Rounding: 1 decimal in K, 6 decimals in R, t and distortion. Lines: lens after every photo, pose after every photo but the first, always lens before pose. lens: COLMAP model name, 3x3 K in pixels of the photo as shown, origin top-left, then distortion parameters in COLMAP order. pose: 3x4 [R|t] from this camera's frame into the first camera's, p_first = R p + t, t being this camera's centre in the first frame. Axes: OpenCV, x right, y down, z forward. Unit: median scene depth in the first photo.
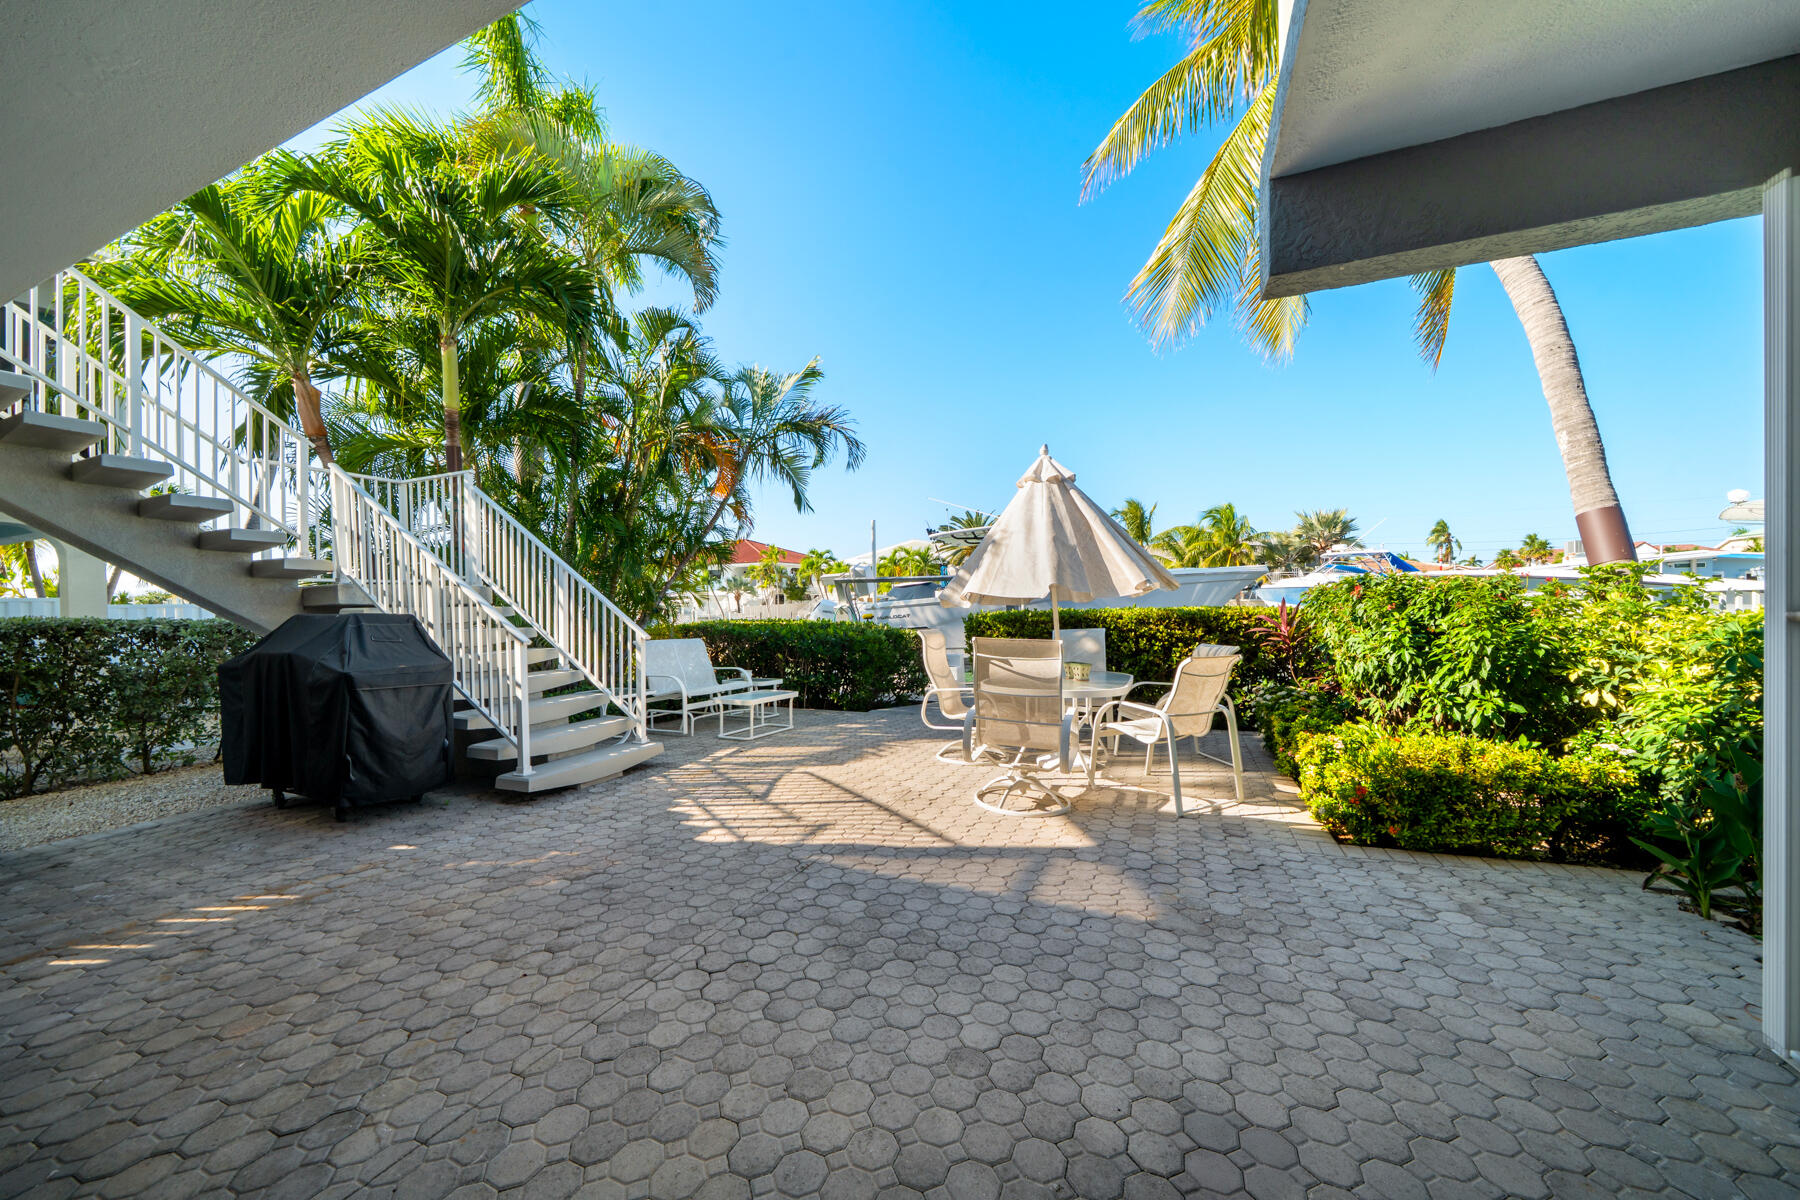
lens RADIAL K [[630.6, 0, 898.4], [0, 630.6, 605.4], [0, 0, 1]] dist [-0.000264, -0.000089]
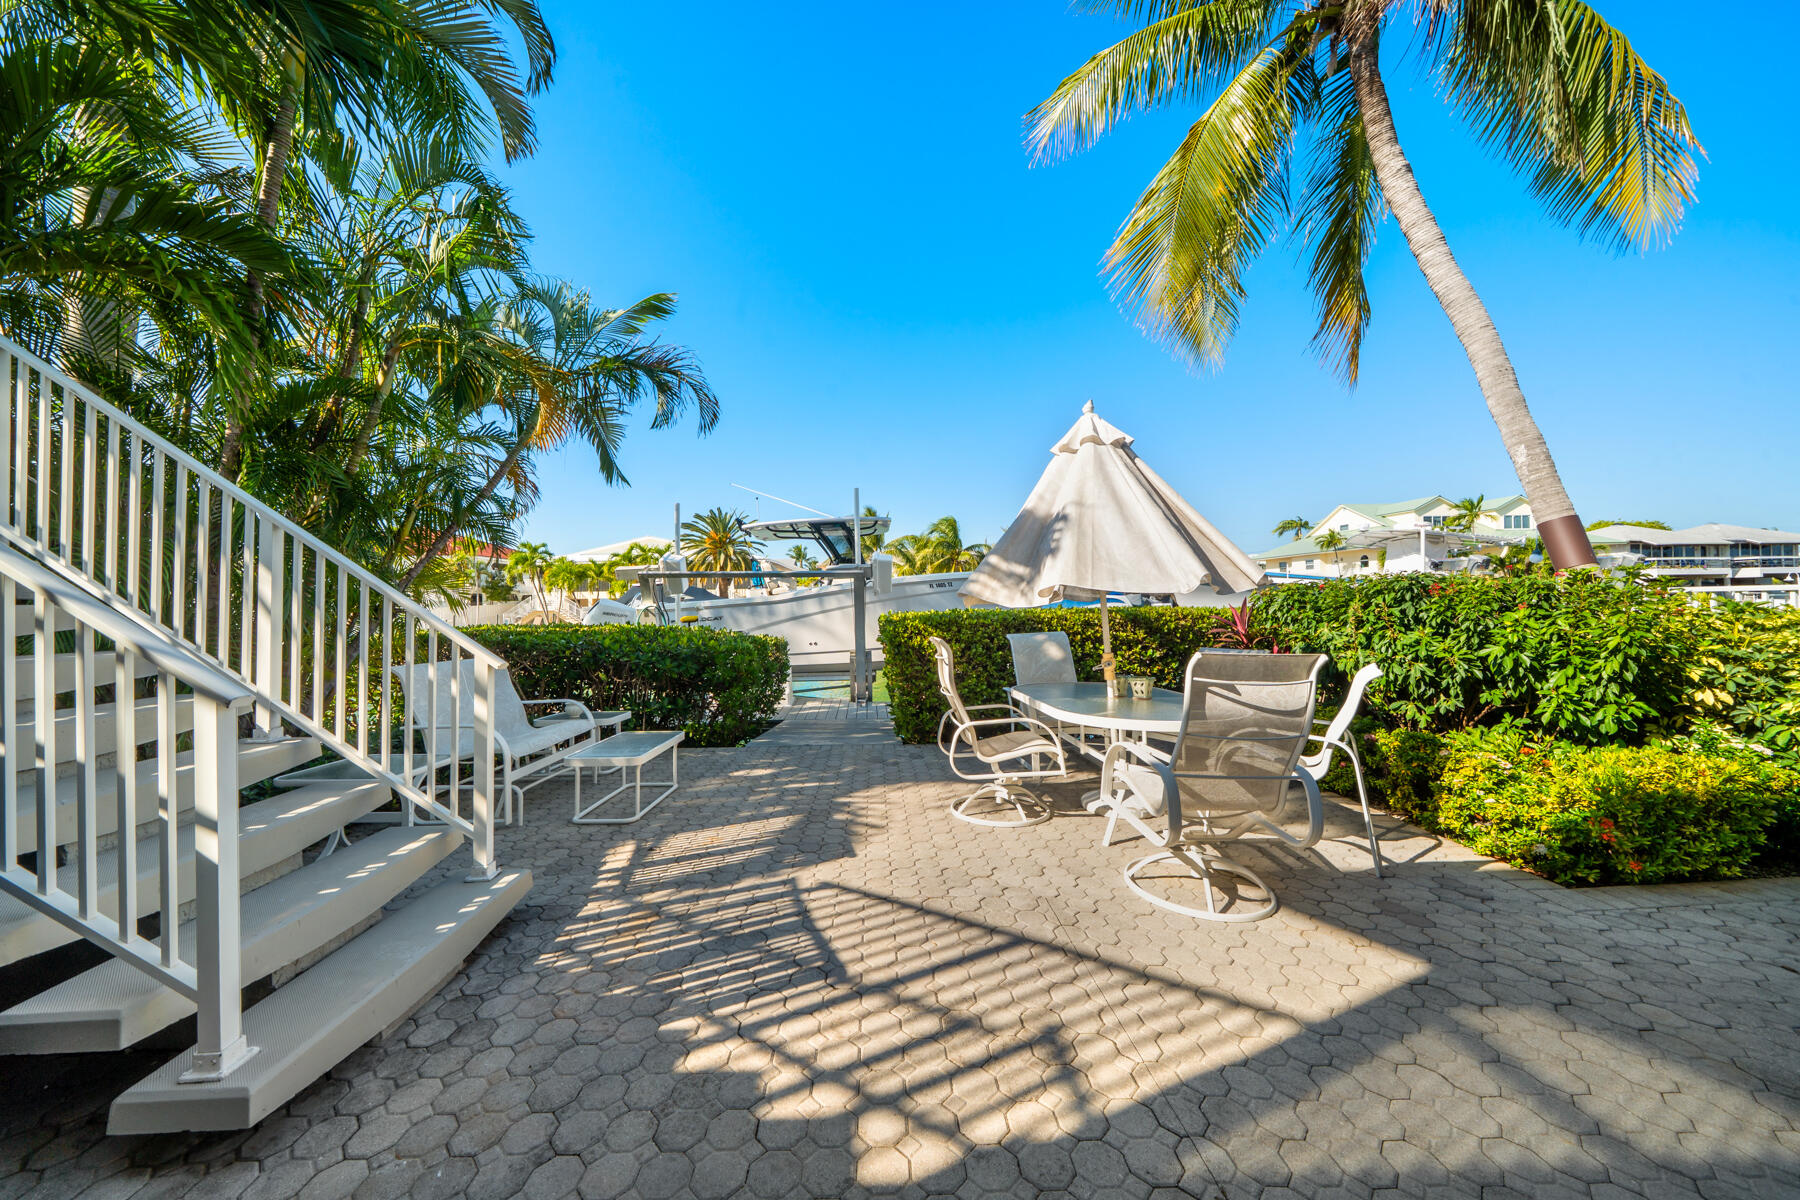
lens RADIAL K [[613.9, 0, 894.1], [0, 613.9, 585.3], [0, 0, 1]] dist [-0.001378, -0.000262]
pose [[0.912994, 0.014717, 0.407707, -0.368475], [-0.000601, 0.999397, -0.034729, 0.003221], [-0.407972, 0.031463, 0.912452, 0.490324]]
